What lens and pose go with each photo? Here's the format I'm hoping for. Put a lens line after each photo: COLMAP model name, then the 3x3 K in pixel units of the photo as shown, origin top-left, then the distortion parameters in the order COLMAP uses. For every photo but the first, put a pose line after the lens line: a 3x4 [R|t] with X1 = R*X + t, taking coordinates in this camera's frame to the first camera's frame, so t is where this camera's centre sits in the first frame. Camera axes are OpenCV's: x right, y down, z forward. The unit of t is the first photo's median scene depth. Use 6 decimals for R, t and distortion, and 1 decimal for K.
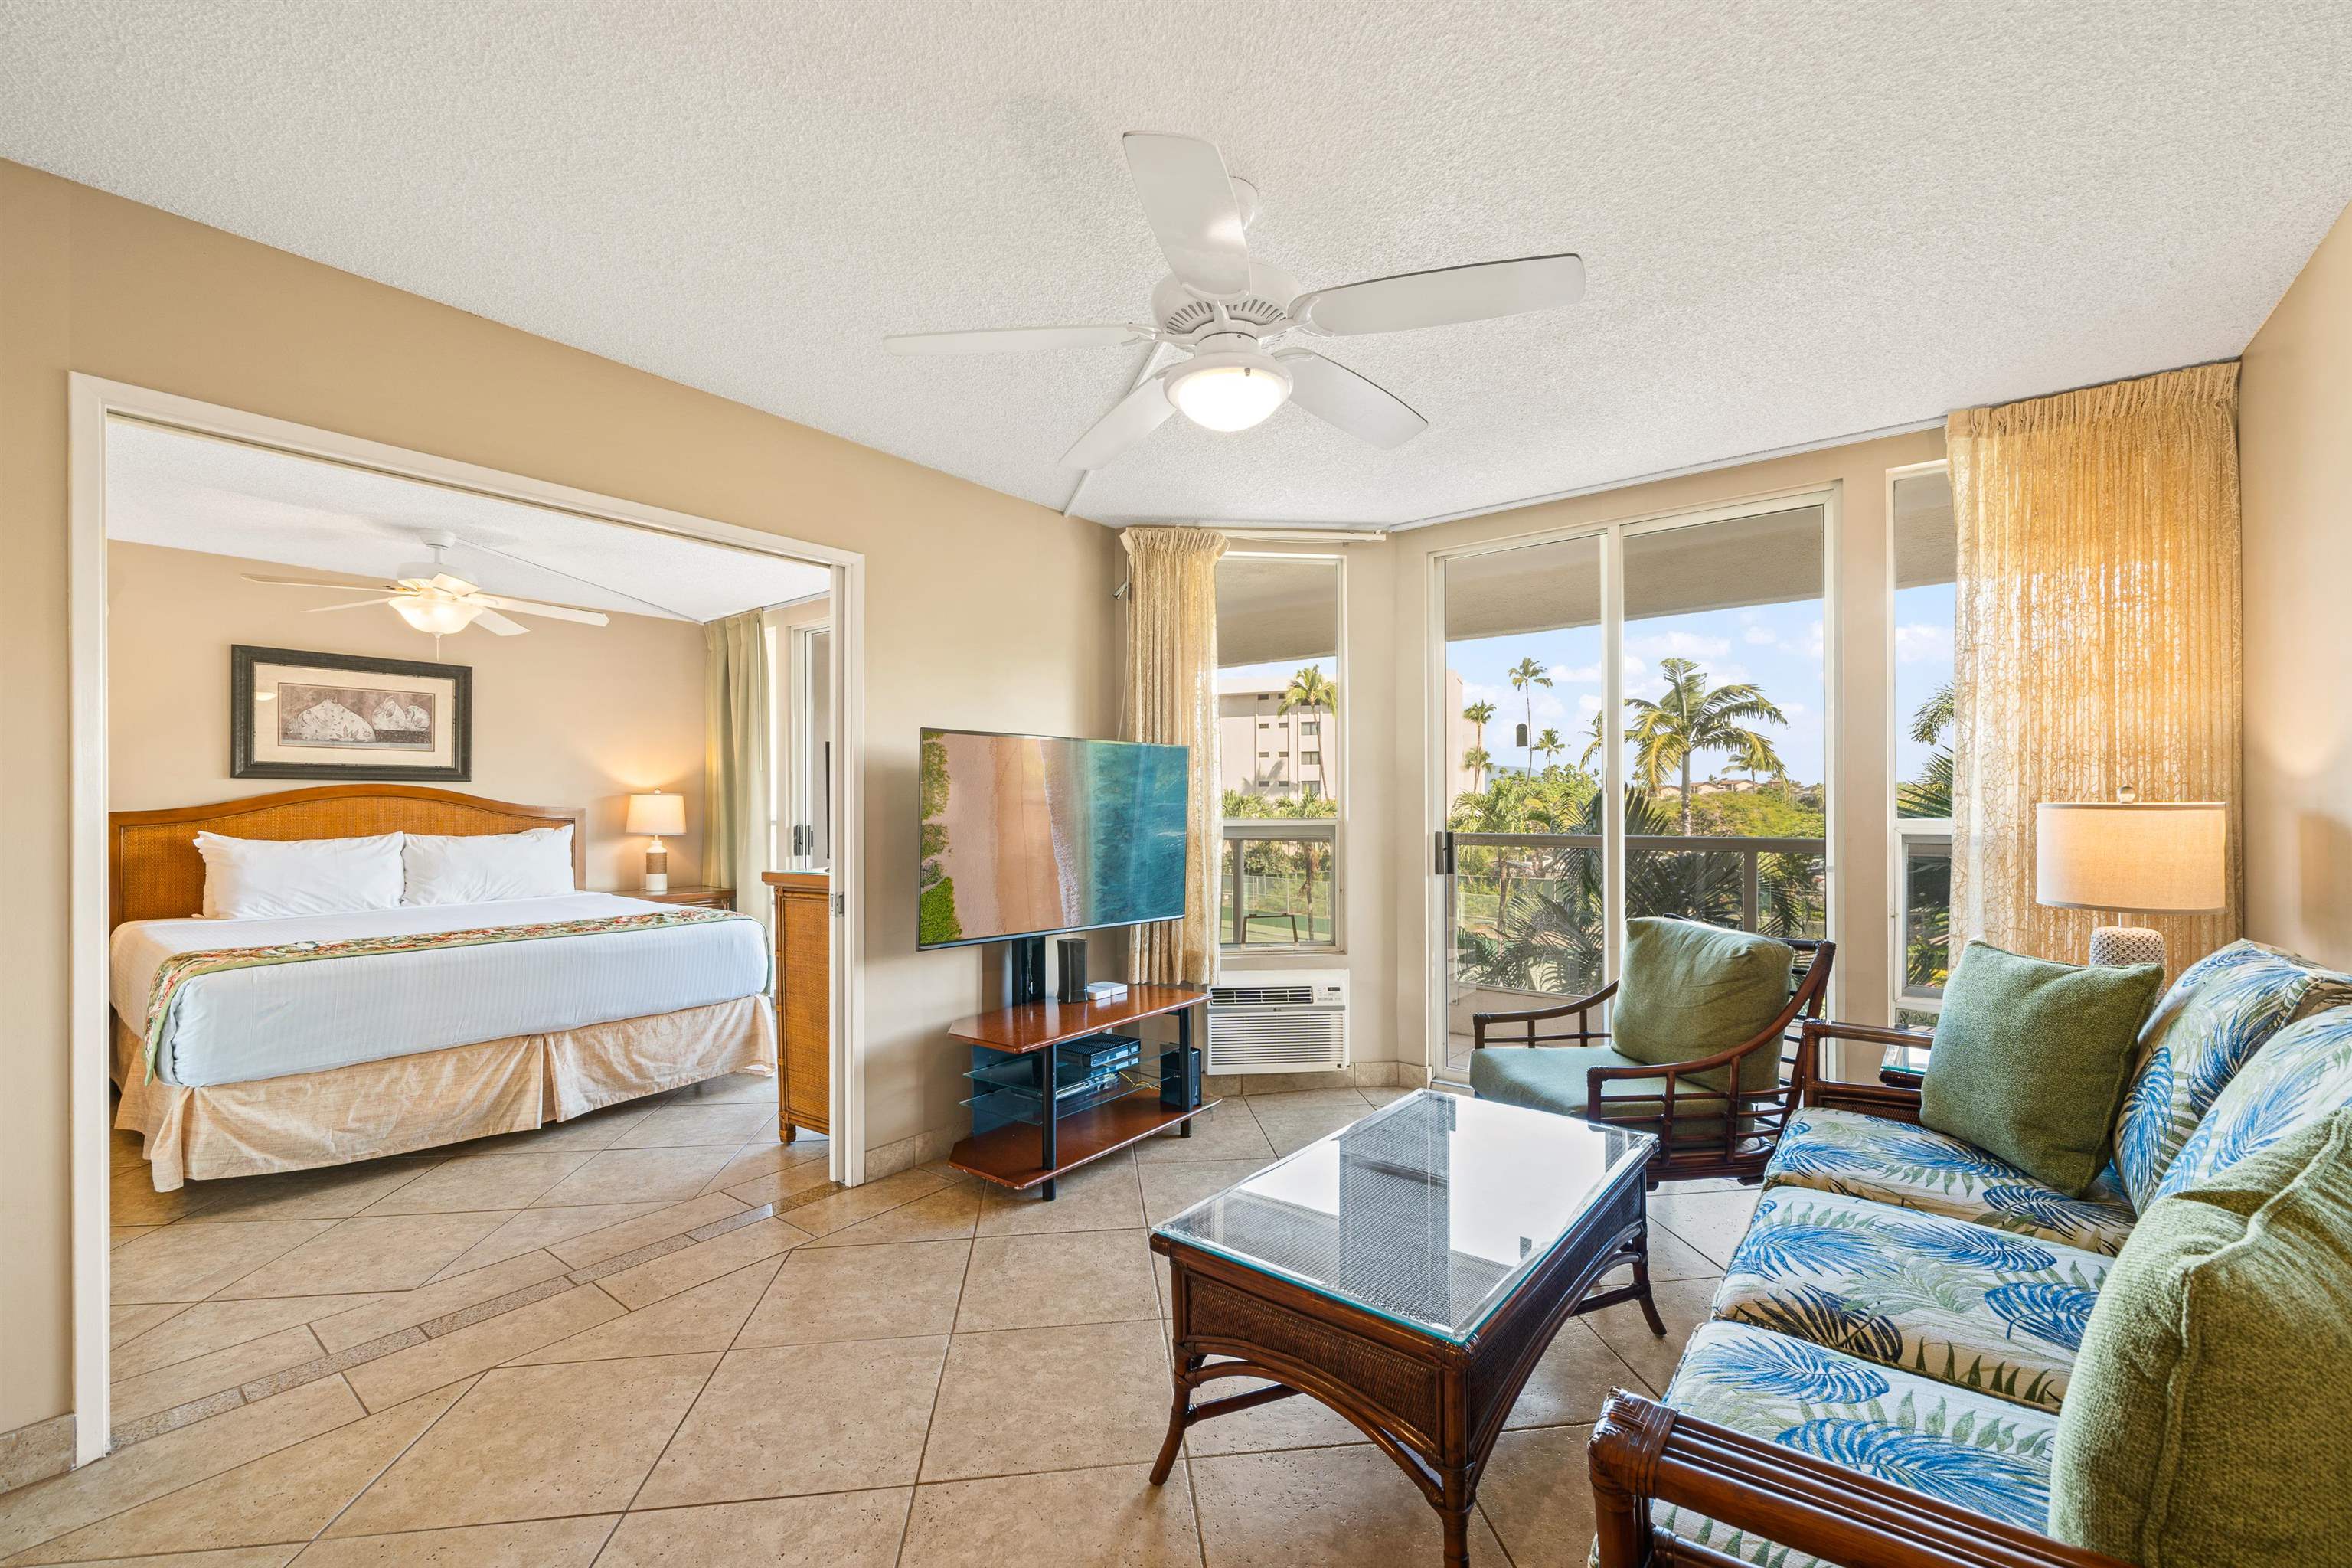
lens RADIAL K [[949.6, 0, 1184.0], [0, 949.6, 789.7], [0, 0, 1]] dist [0.000142, -0.000242]
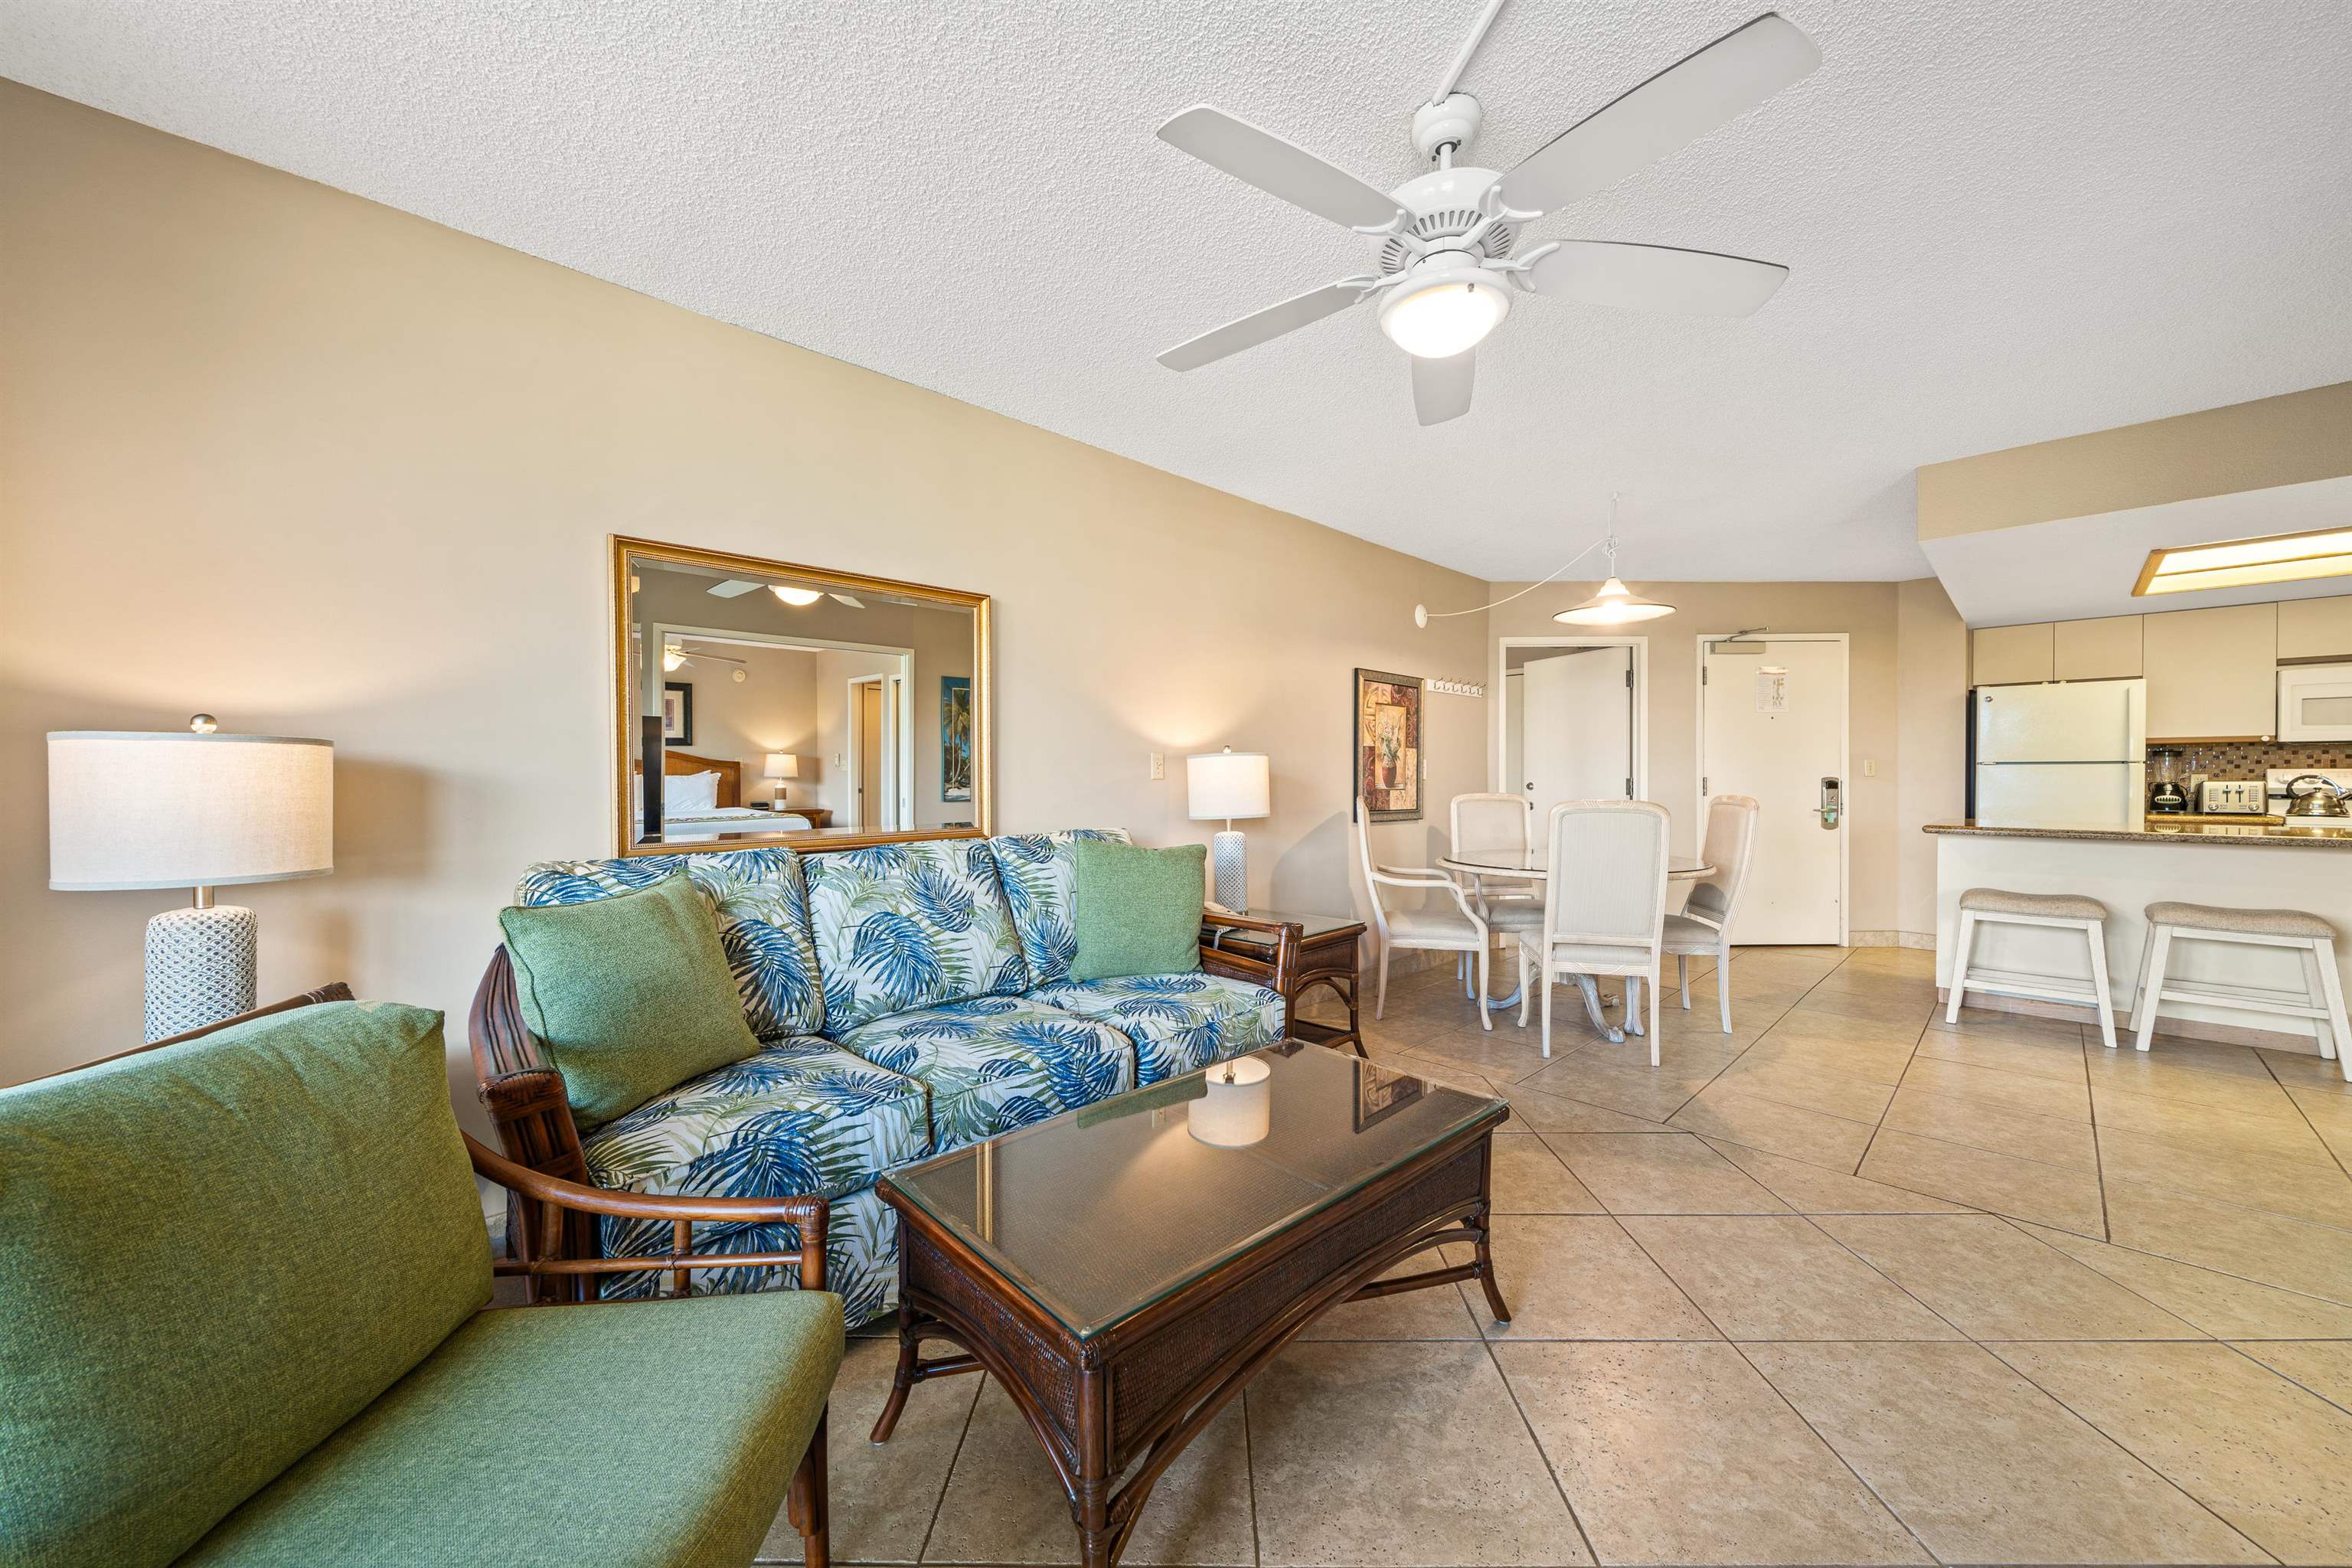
lens RADIAL K [[850.5, 0, 1186.1], [0, 850.5, 780.8], [0, 0, 1]] dist [-0.003850, -0.000189]
pose [[-0.992055, 0.011104, 0.125318, 0.105212], [0.009235, 0.999837, -0.015487, 0.041654], [-0.125469, -0.014207, -0.991996, 1.002113]]
